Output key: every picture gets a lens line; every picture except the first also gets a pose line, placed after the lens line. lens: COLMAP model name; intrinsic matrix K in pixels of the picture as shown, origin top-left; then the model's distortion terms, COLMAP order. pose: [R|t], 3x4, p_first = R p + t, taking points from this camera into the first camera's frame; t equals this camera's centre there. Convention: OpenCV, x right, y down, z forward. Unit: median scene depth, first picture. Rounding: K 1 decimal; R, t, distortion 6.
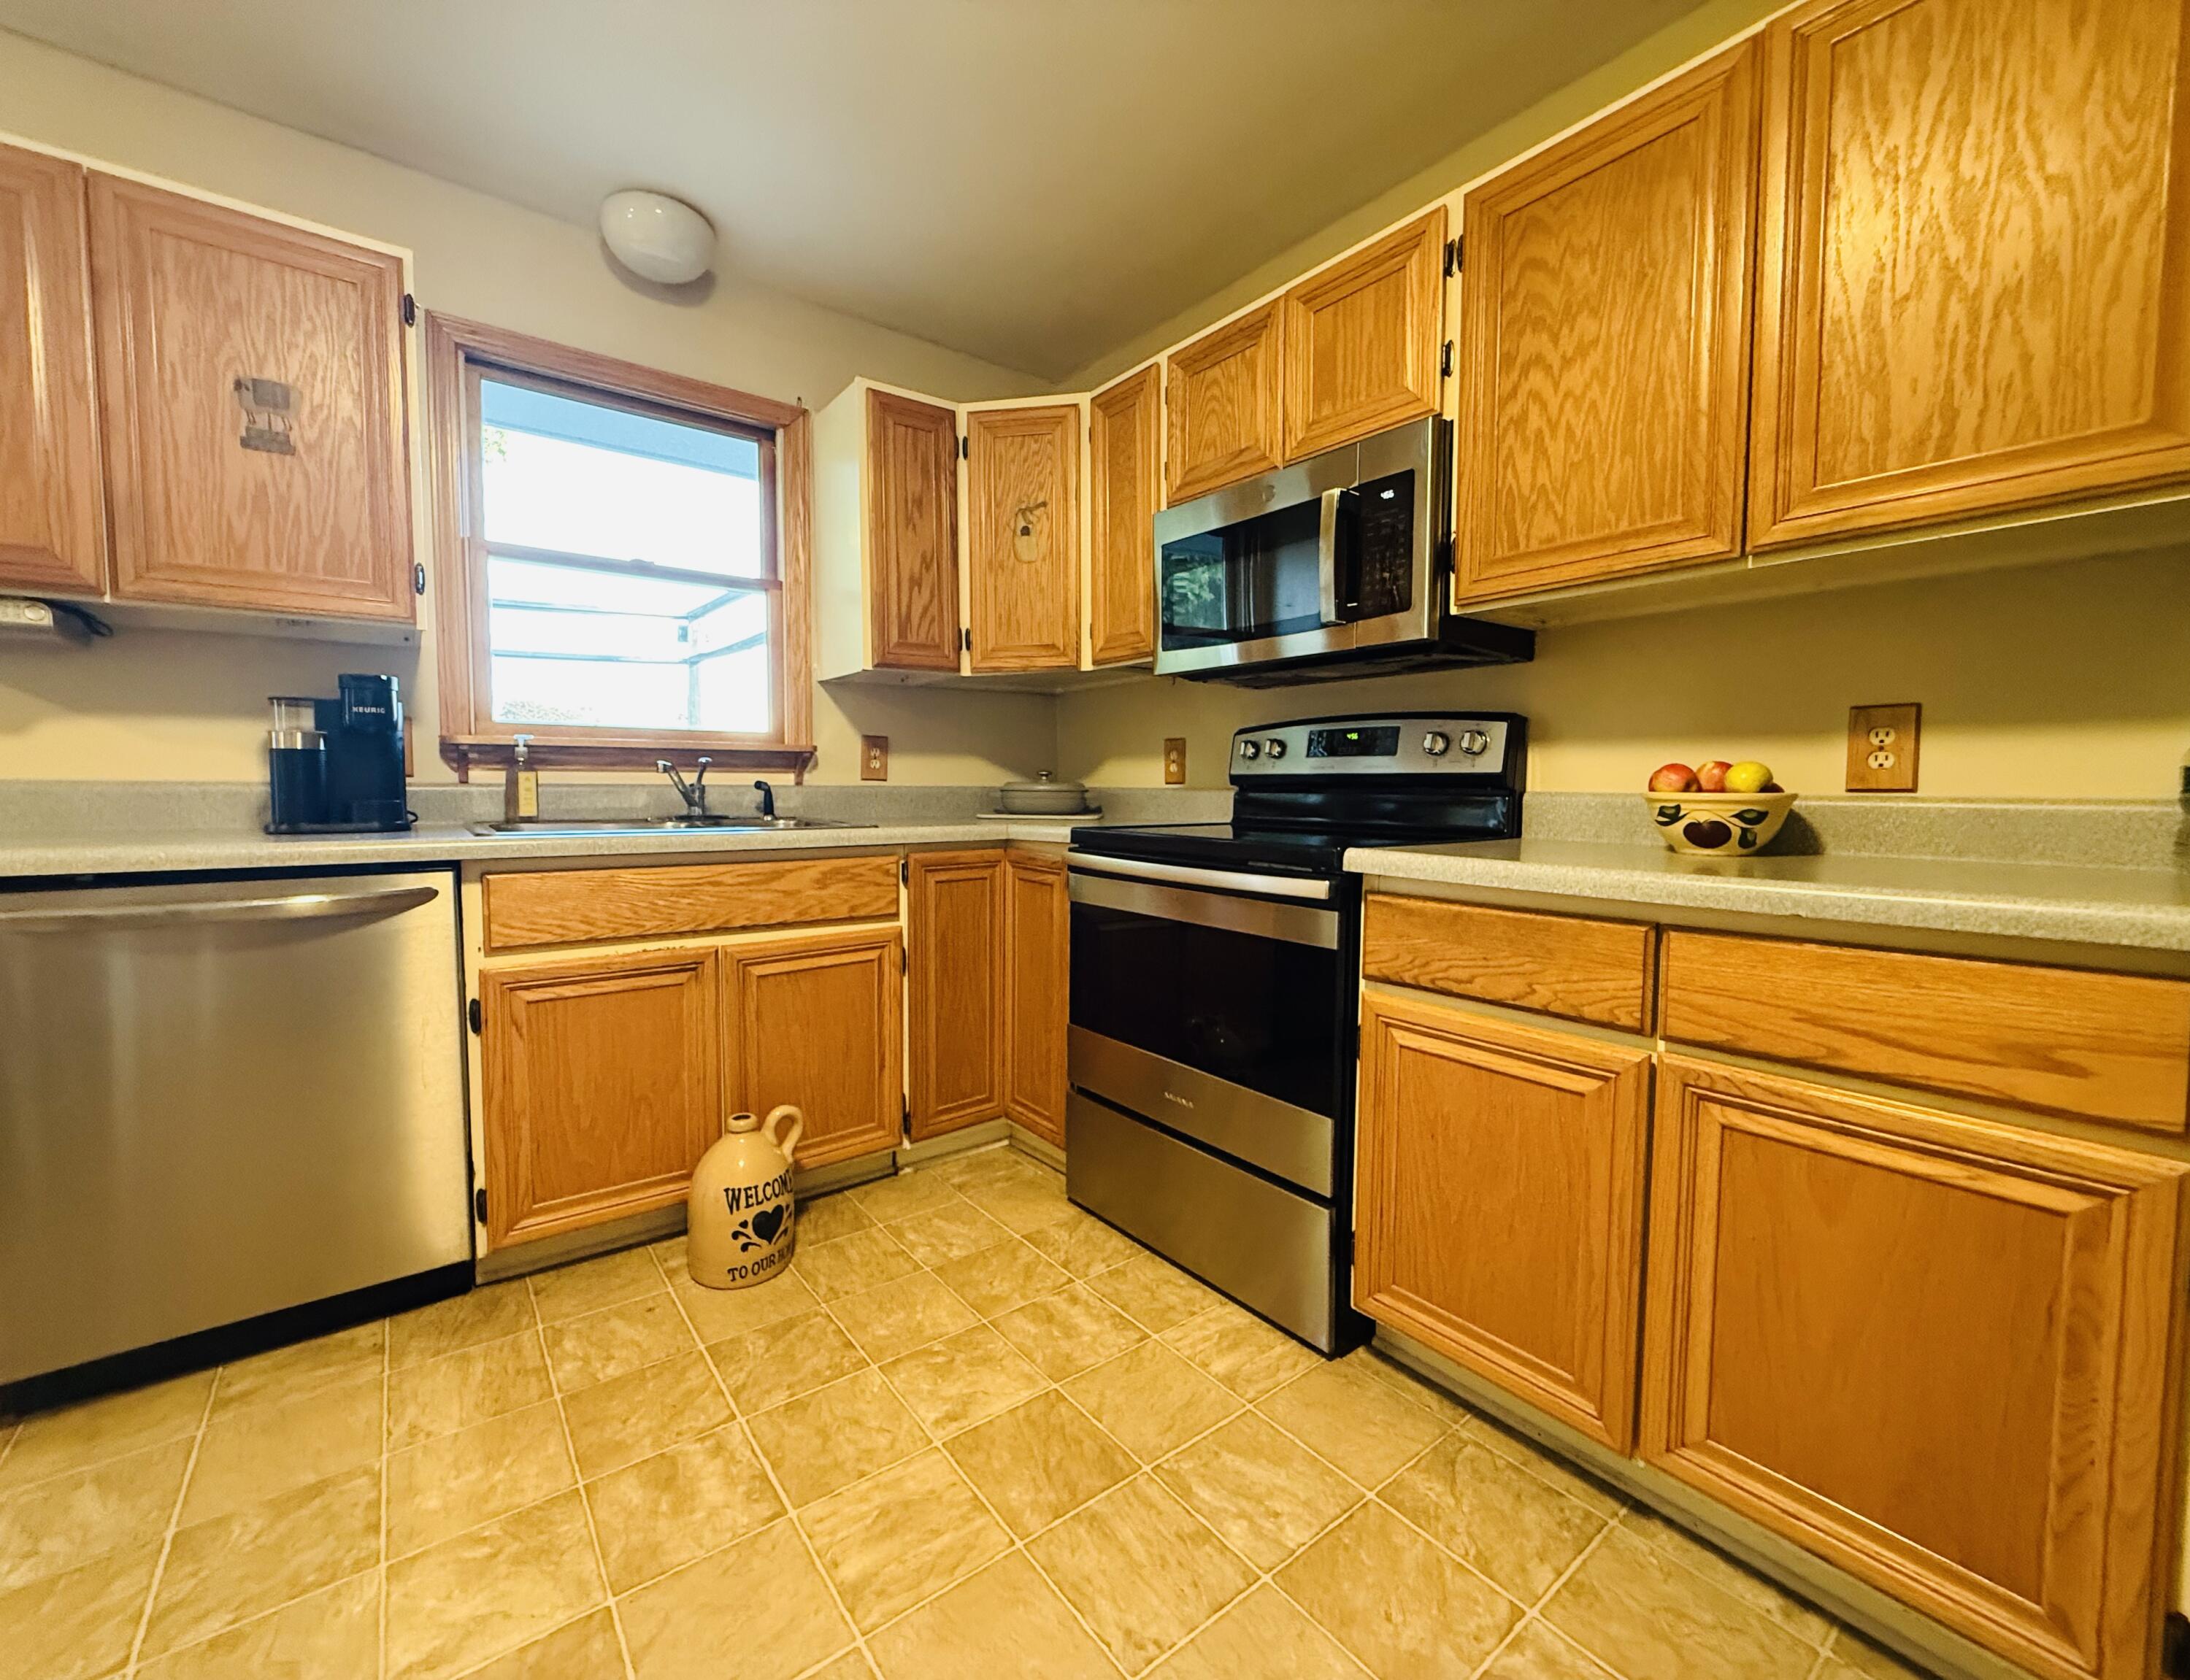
lens RADIAL K [[895.5, 0, 1063.3], [0, 895.5, 836.2], [0, 0, 1]] dist [-0.000160, 0.000595]
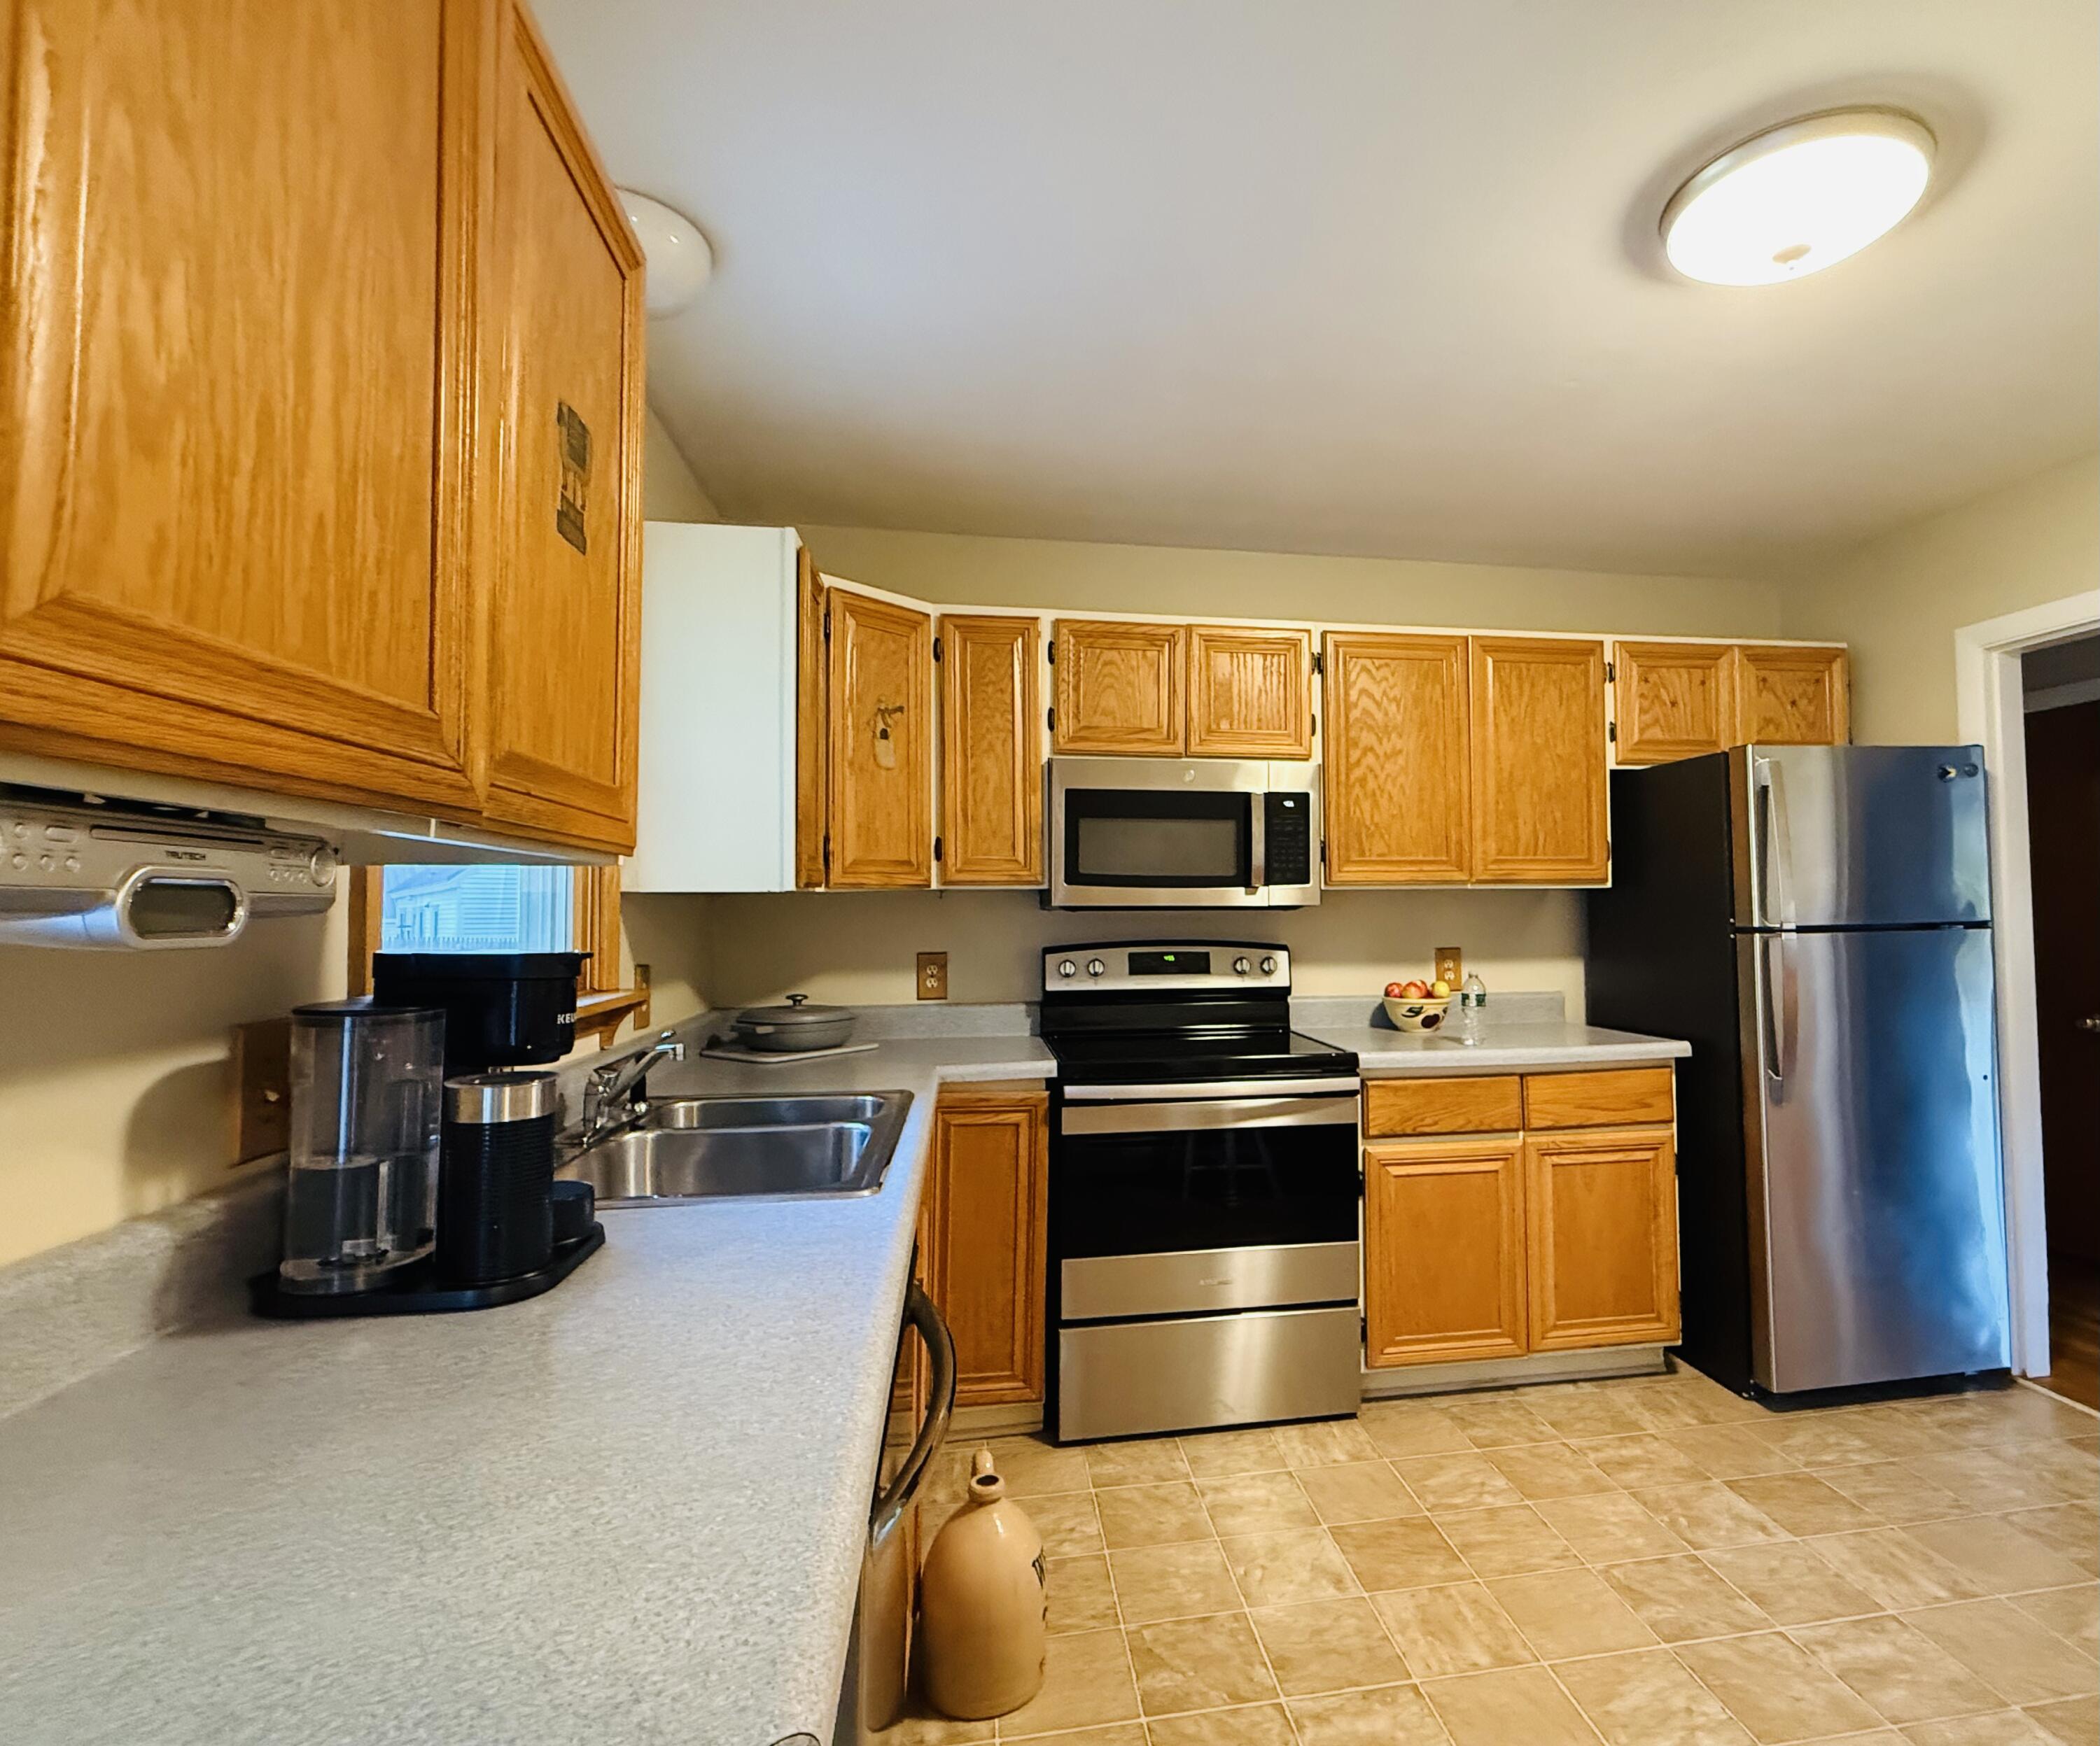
lens RADIAL K [[1050.8, 0, 1169.8], [0, 1050.8, 870.3], [0, 0, 1]] dist [-0.000634, 0.001881]
pose [[0.444749, 0.029449, 0.895171, -1.434259], [0.061315, 0.996113, -0.063233, -0.203116], [-0.893554, 0.083010, 0.441215, 0.488787]]
